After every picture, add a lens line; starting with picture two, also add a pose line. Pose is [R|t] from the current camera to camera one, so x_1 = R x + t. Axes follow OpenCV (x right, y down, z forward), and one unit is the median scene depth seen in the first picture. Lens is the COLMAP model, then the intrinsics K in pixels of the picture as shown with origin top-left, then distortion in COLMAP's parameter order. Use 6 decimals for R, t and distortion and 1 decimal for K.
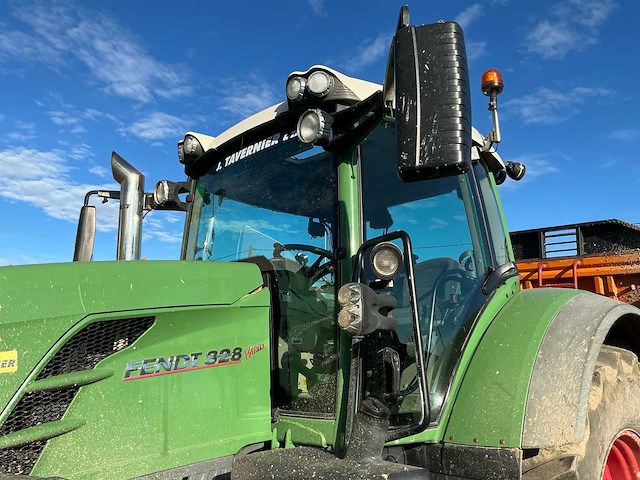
lens RADIAL K [[526.7, 0, 320.0], [0, 526.7, 240.0], [0, 0, 1]] dist [0.101296, -0.190149]
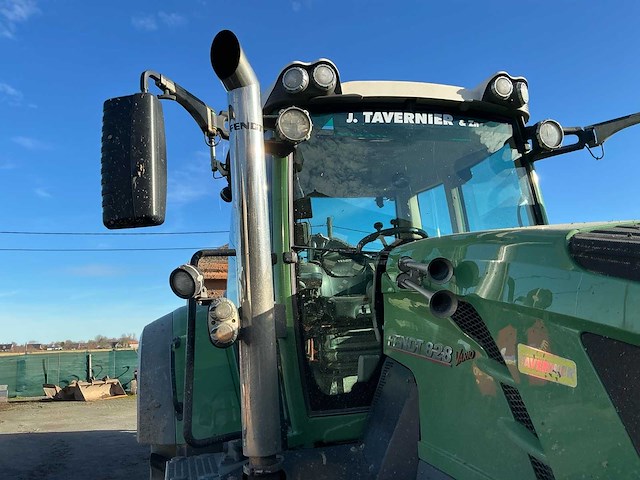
lens RADIAL K [[526.7, 0, 320.0], [0, 526.7, 240.0], [0, 0, 1]] dist [0.101296, -0.190149]
pose [[0.492376, 0.132441, 0.860247, -0.918114], [-0.123807, 0.988962, -0.081395, 0.123139], [-0.861532, -0.066427, 0.503338, 0.635373]]
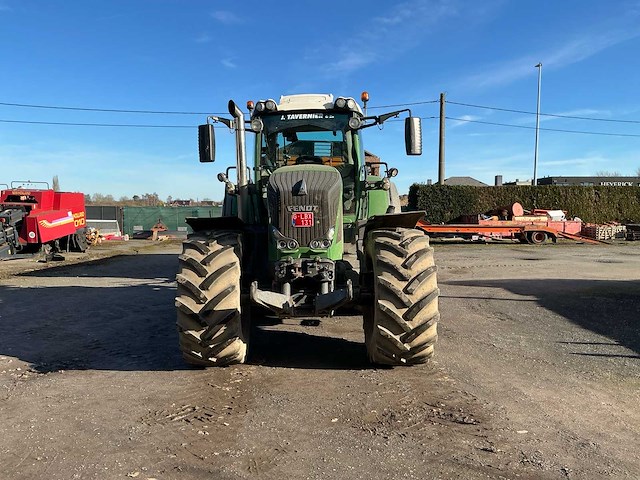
lens RADIAL K [[526.7, 0, 320.0], [0, 526.7, 240.0], [0, 0, 1]] dist [0.101296, -0.190149]
pose [[0.712151, -0.049883, 0.700252, -1.762110], [-0.130943, 0.970529, 0.202304, -0.113066], [-0.689706, -0.235764, 0.684632, -0.836023]]
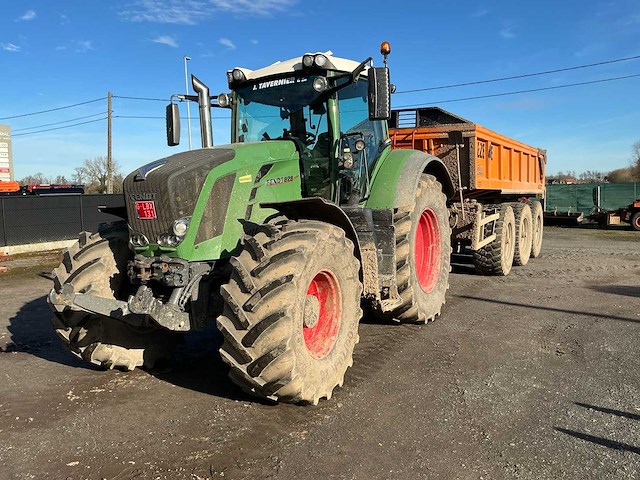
lens RADIAL K [[526.7, 0, 320.0], [0, 526.7, 240.0], [0, 0, 1]] dist [0.101296, -0.190149]
pose [[0.960619, -0.051870, 0.272985, -0.540088], [-0.027090, 0.960261, 0.277787, -0.154211], [-0.276546, -0.274243, 0.921039, -1.067686]]
